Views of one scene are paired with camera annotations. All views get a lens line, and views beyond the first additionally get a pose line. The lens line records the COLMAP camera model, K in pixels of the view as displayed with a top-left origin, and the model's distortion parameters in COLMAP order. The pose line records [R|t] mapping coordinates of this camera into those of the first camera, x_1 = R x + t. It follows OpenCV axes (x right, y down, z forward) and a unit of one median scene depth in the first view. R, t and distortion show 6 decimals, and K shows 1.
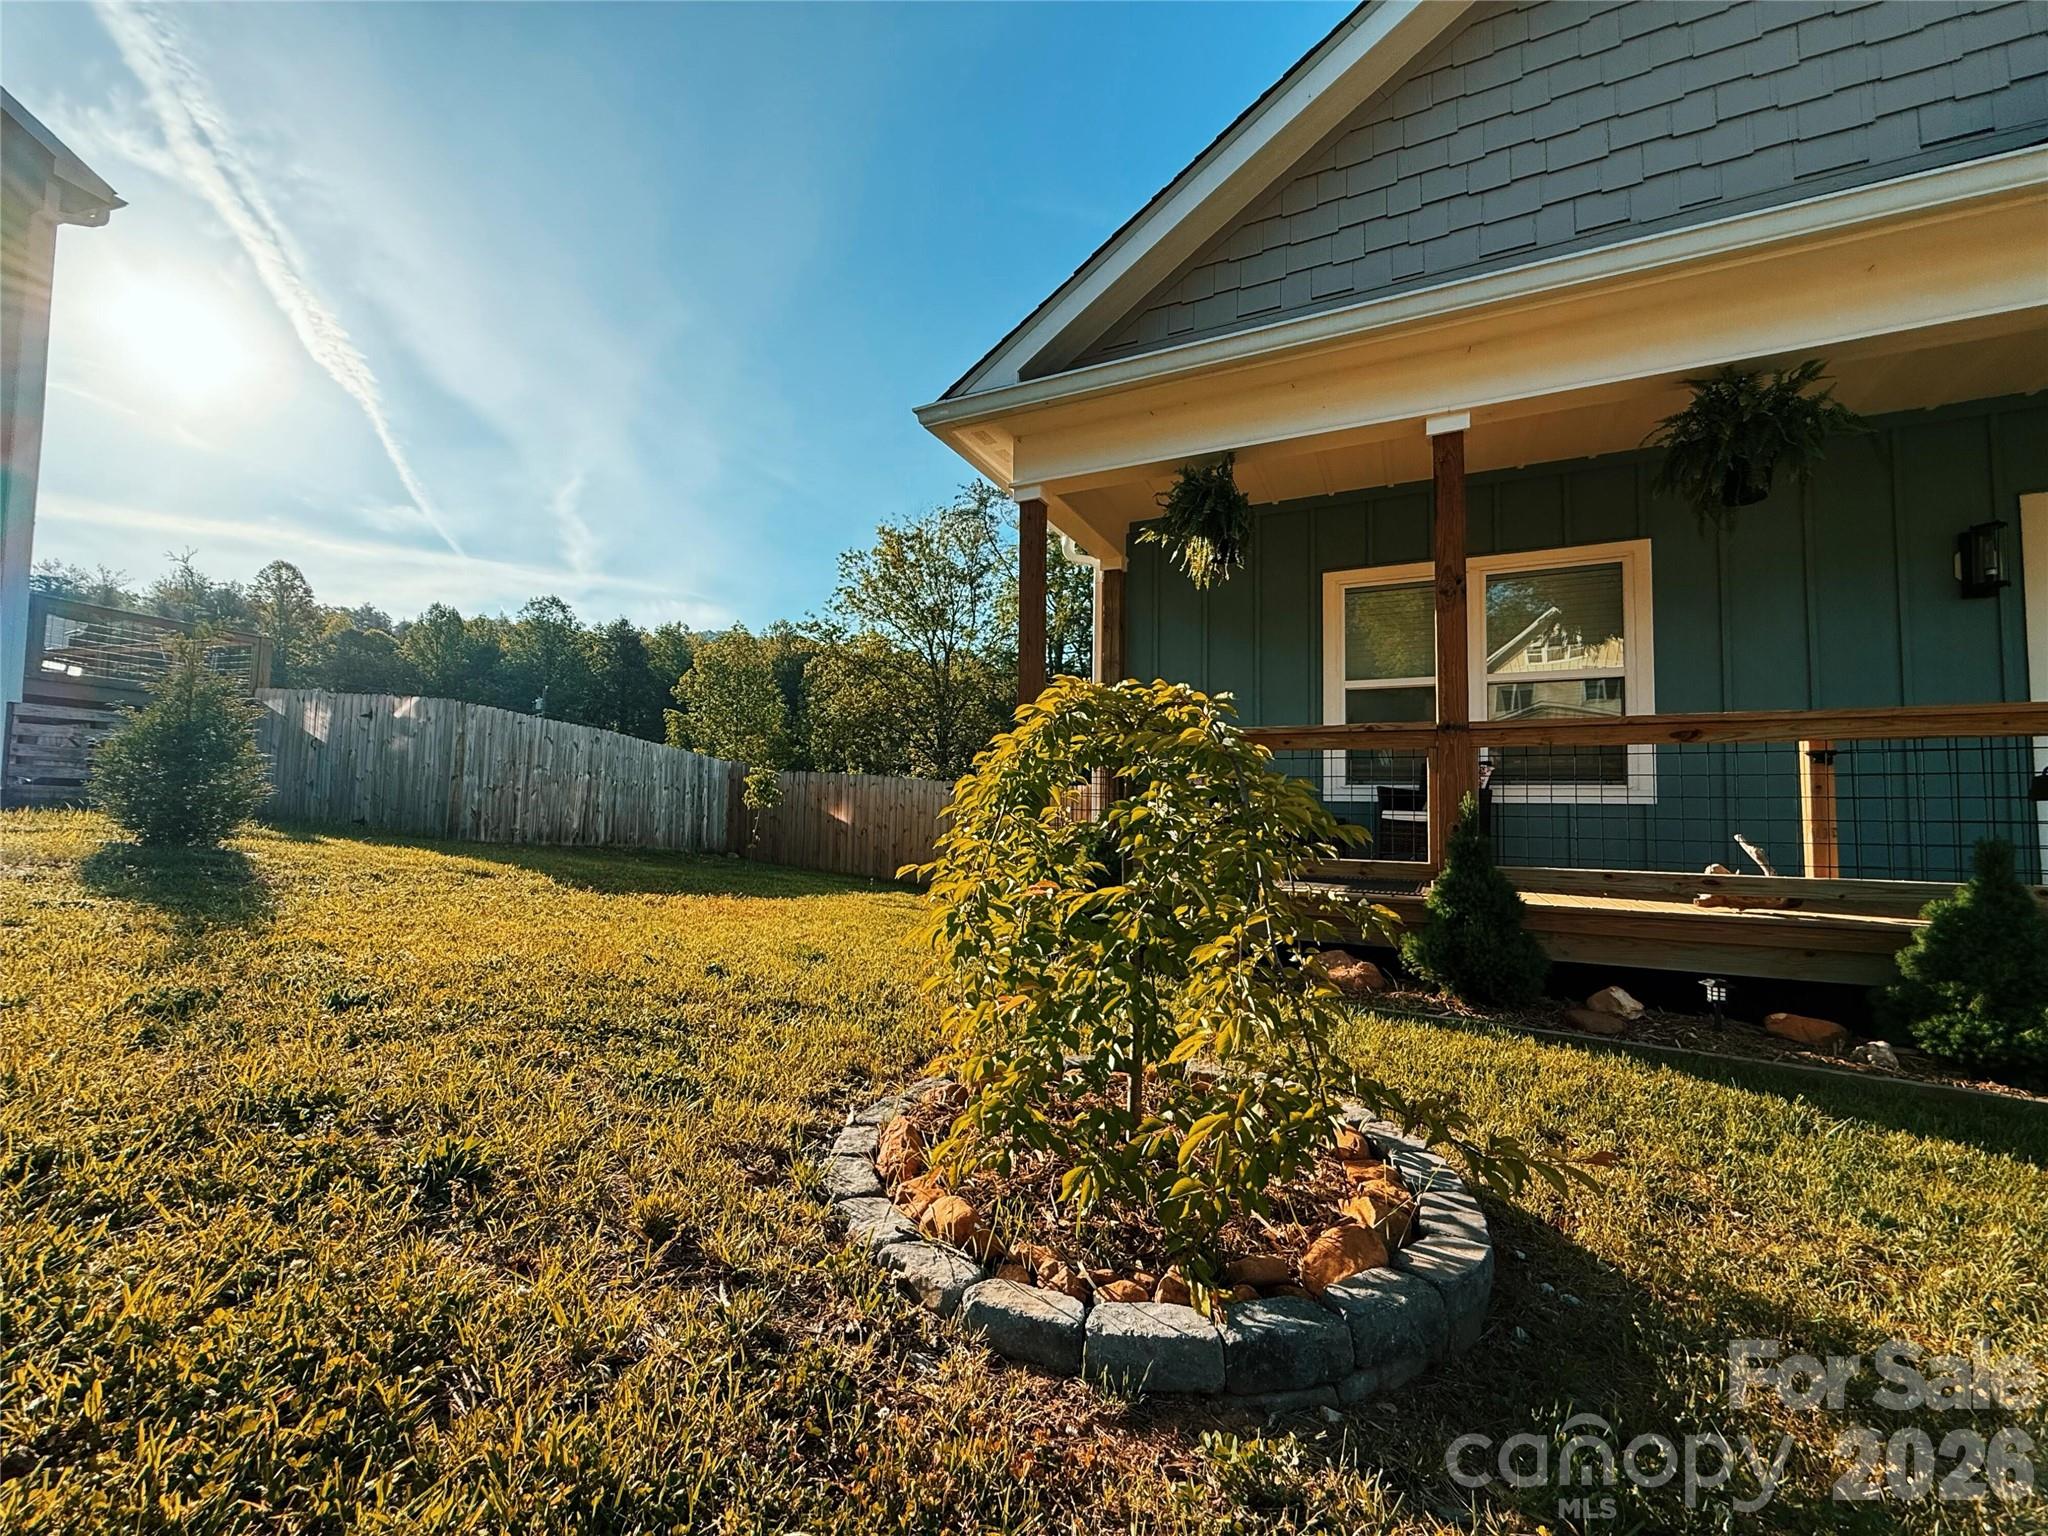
lens RADIAL K [[820.3, 0, 1024.0], [0, 820.3, 768.0], [0, 0, 1]] dist [-0.000140, -0.000006]
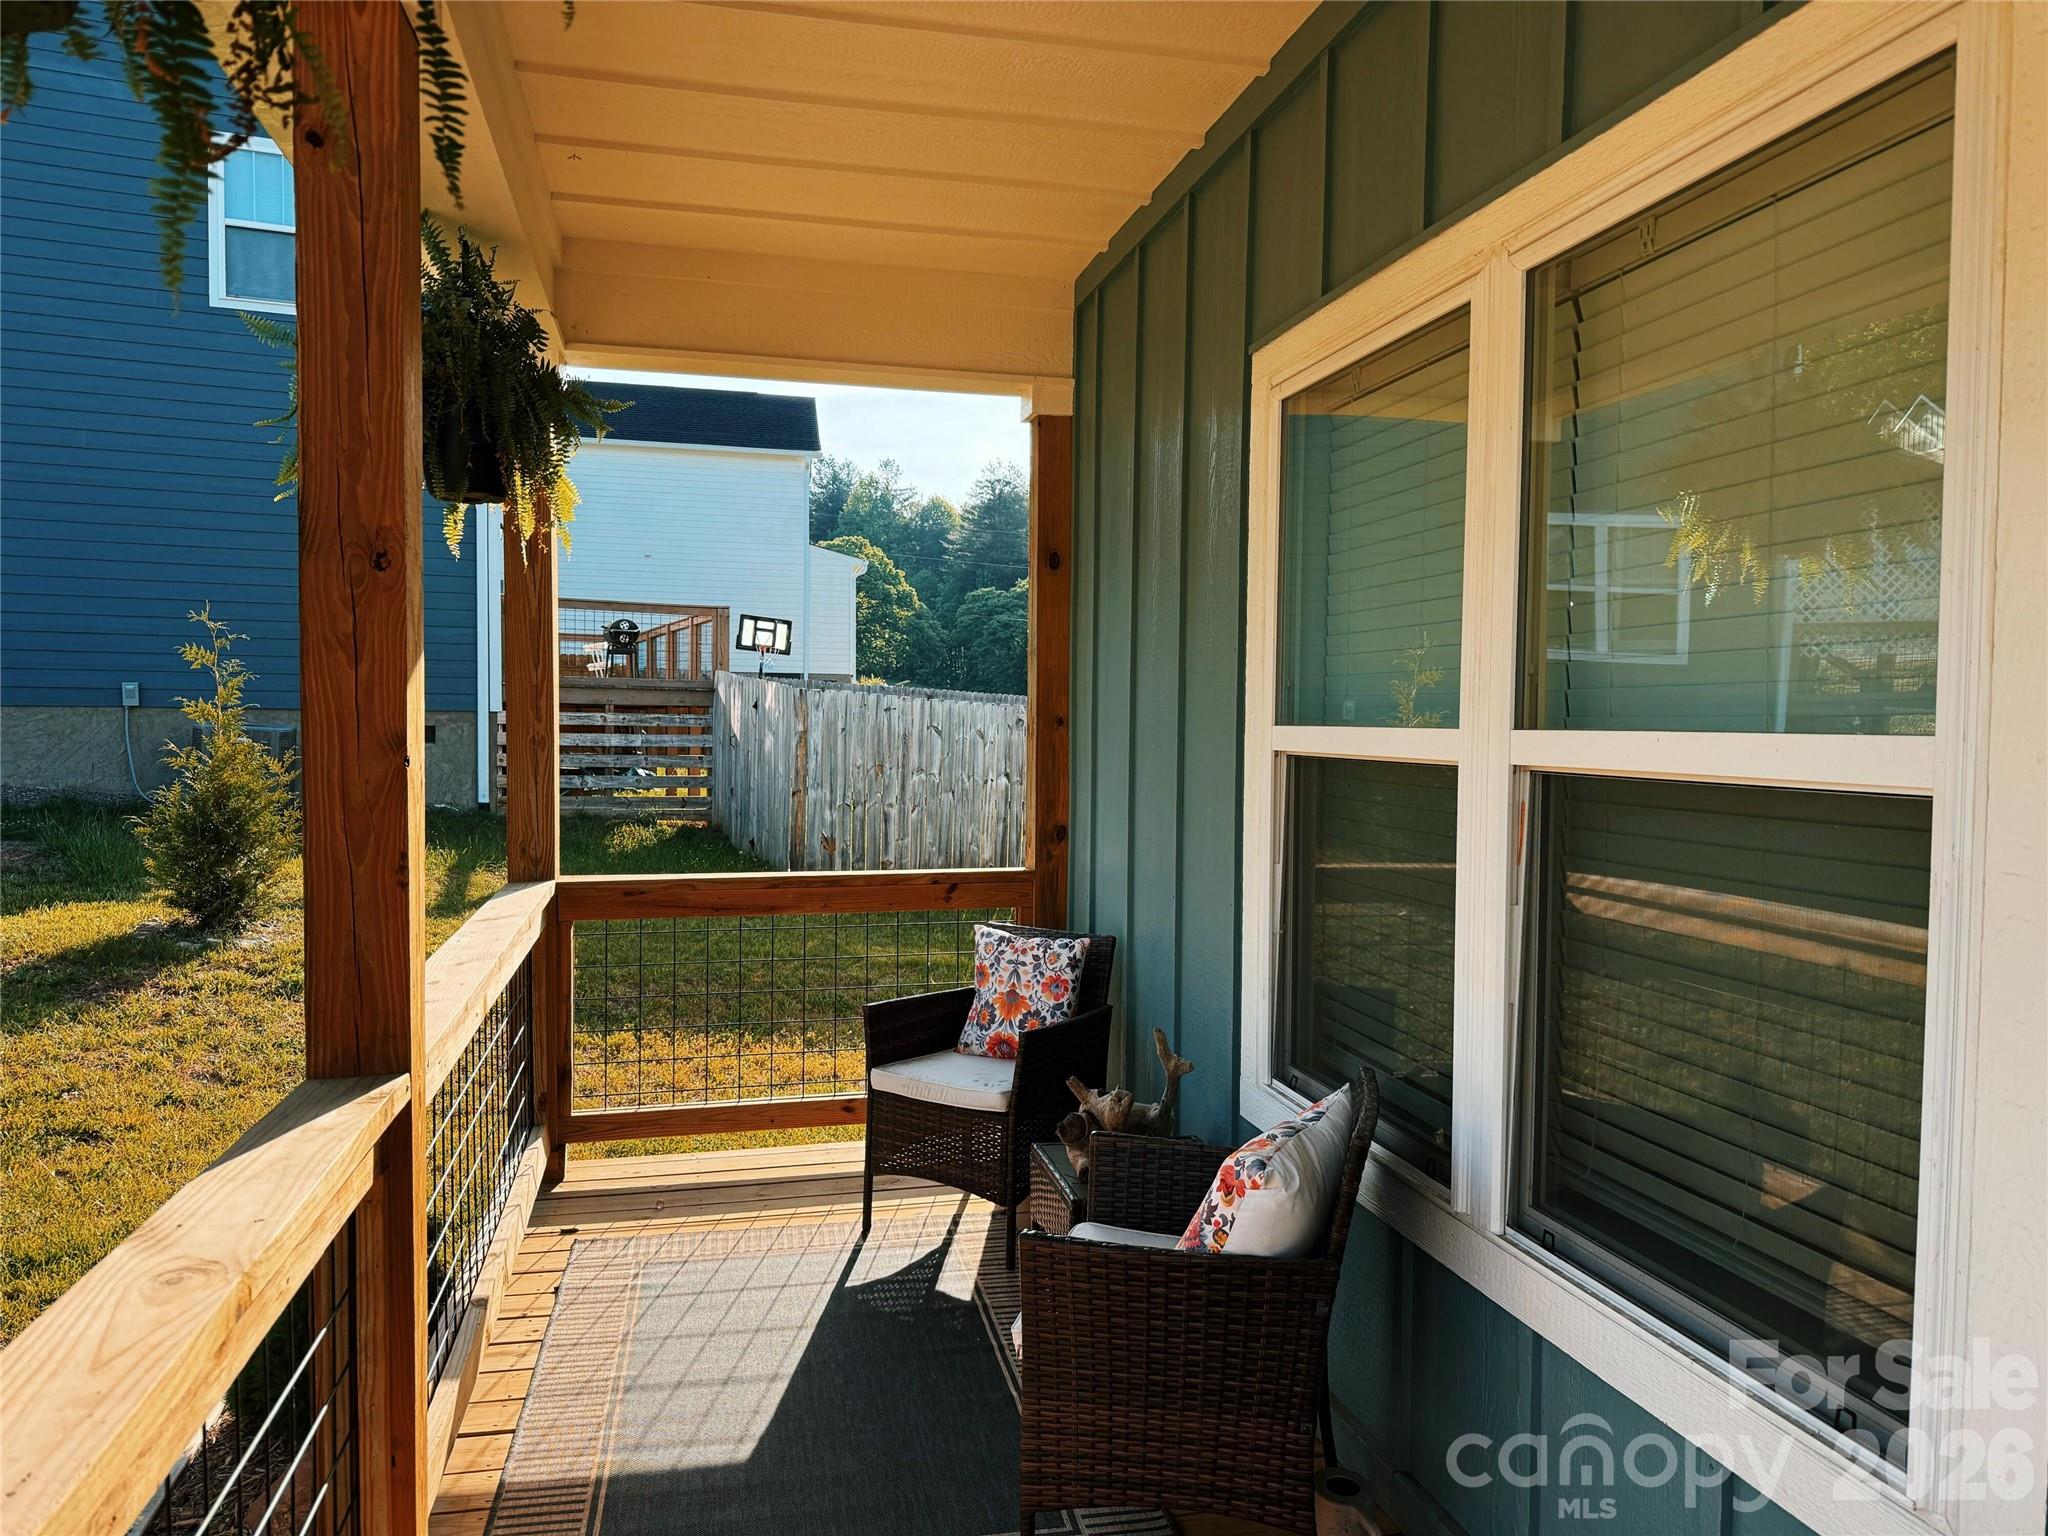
lens RADIAL K [[1414.2, 0, 1024.0], [0, 1414.2, 768.0], [0, 0, 1]] dist [0.000024, -0.000004]
pose [[0.623977, 0.023066, -0.781102, 0.407030], [0.036358, 0.997625, 0.058505, -0.074640], [0.780597, -0.064905, 0.621656, 0.362615]]
